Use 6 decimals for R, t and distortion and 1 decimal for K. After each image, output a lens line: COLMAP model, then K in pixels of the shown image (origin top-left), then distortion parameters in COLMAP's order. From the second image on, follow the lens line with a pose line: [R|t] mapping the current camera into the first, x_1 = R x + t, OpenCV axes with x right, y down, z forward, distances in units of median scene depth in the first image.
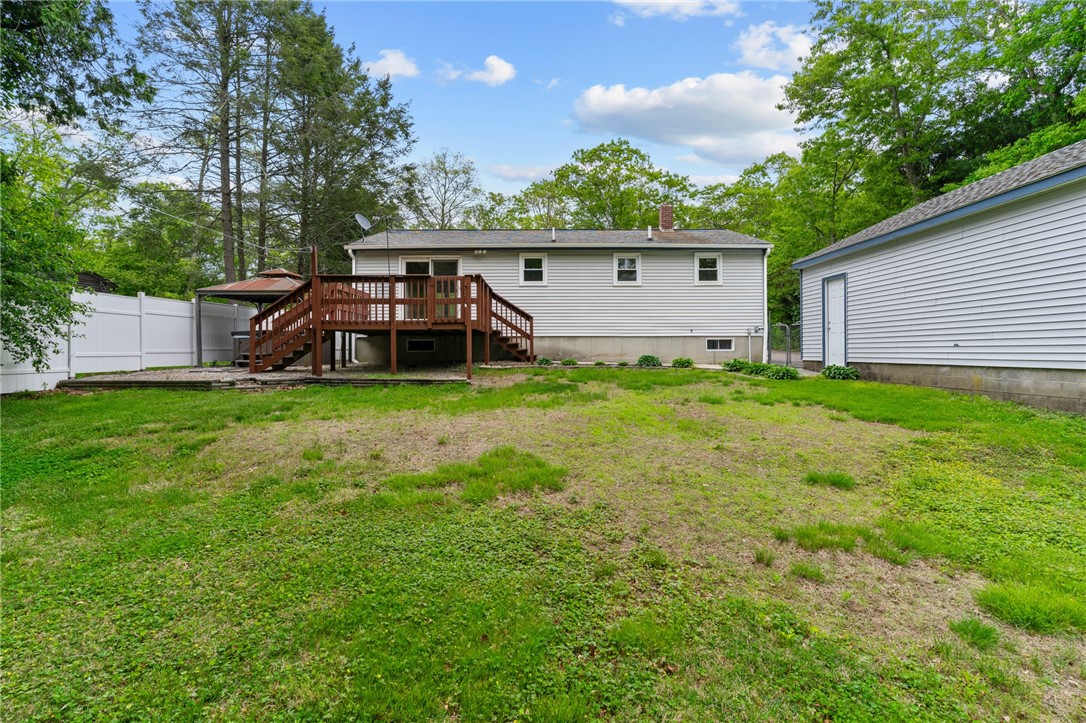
lens RADIAL K [[532.4, 0, 542.3], [0, 532.4, 340.7], [0, 0, 1]] dist [0.001051, -0.000083]
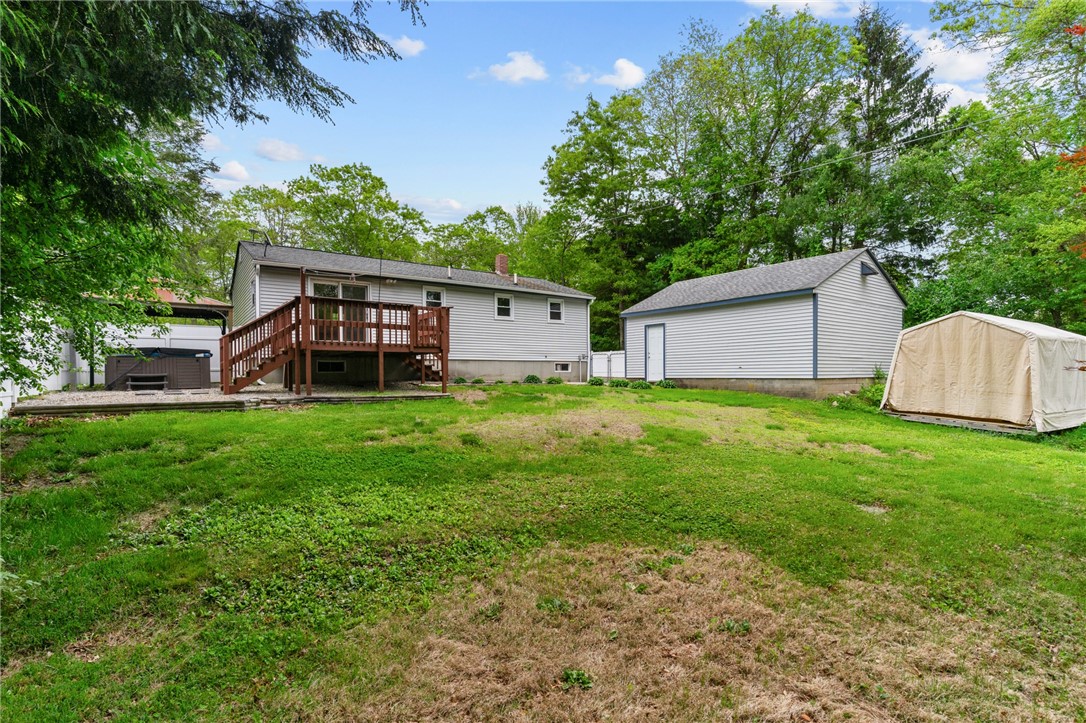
lens RADIAL K [[540.5, 0, 547.2], [0, 540.5, 367.6], [0, 0, 1]] dist [0.000427, -0.000426]
pose [[0.800729, 0.005275, 0.599004, -0.542410], [-0.007286, 0.999973, 0.000933, 0.007422], [-0.598983, -0.005111, 0.800746, -0.080290]]
